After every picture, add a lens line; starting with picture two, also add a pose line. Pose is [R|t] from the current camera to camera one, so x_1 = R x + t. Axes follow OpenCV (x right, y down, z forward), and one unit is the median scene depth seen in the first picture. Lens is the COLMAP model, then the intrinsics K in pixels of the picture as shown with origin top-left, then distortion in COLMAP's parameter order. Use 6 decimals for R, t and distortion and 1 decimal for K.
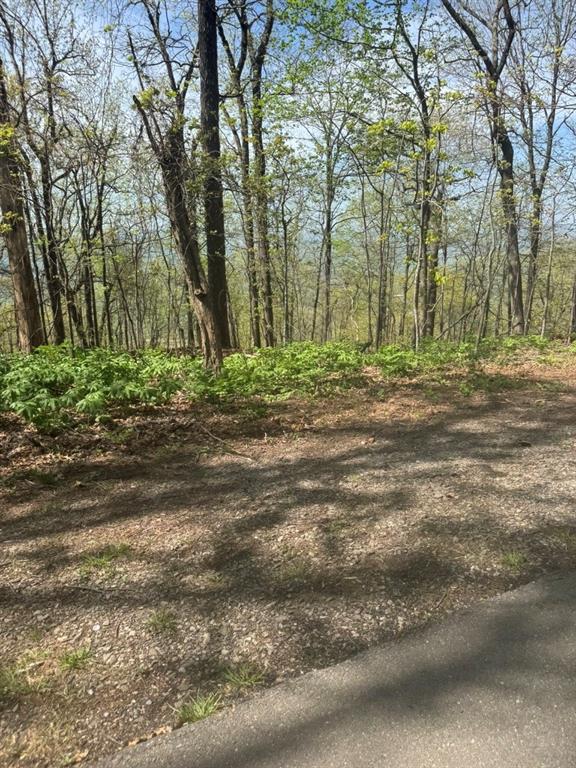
lens RADIAL K [[548.9, 0, 288.0], [0, 548.9, 384.0], [0, 0, 1]] dist [0.003648, -0.004645]
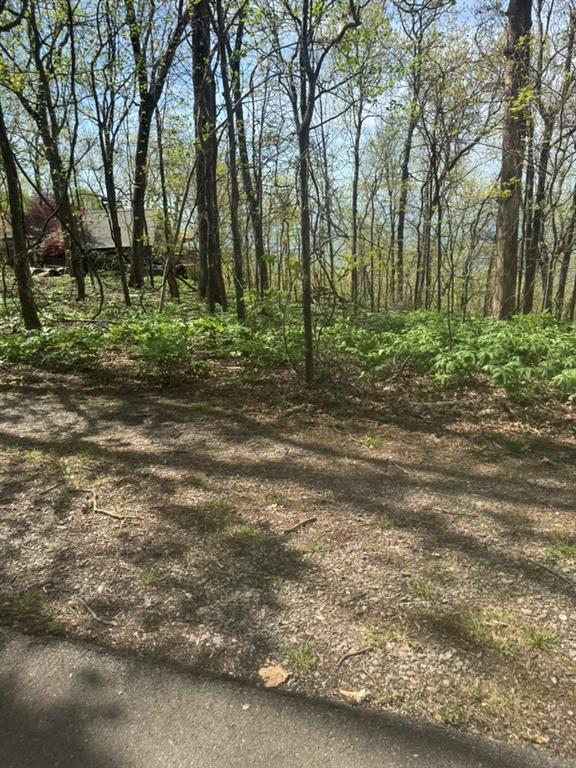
lens RADIAL K [[548.9, 0, 288.0], [0, 548.9, 384.0], [0, 0, 1]] dist [0.003648, -0.004645]
pose [[0.698268, 0.192257, -0.689535, -0.046430], [-0.152319, 0.981104, 0.119305, 0.002830], [0.699443, 0.021723, 0.714358, -0.009833]]
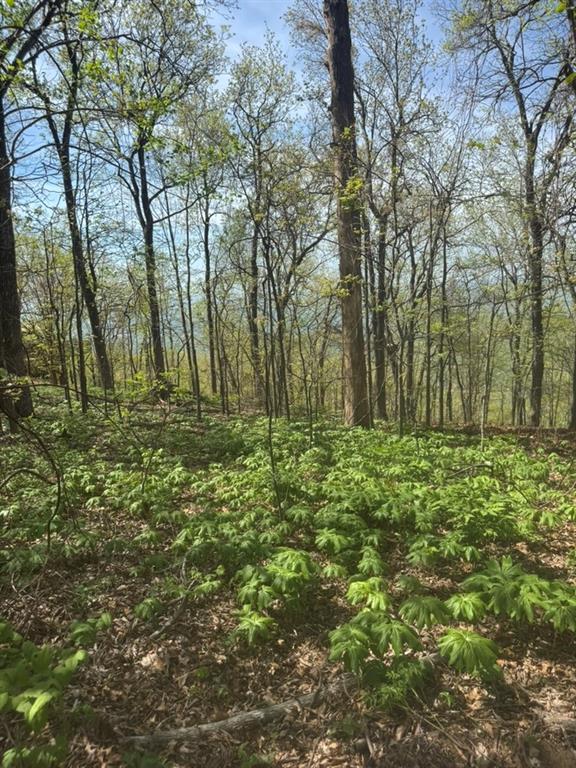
lens RADIAL K [[530.0, 0, 287.8], [0, 530.0, 394.5], [0, 0, 1]] dist [0.004775, -0.001519]
pose [[0.847378, 0.064570, -0.527049, -0.271450], [-0.100470, 0.994146, -0.039737, -0.166278], [0.521398, 0.086624, 0.848905, 0.512440]]
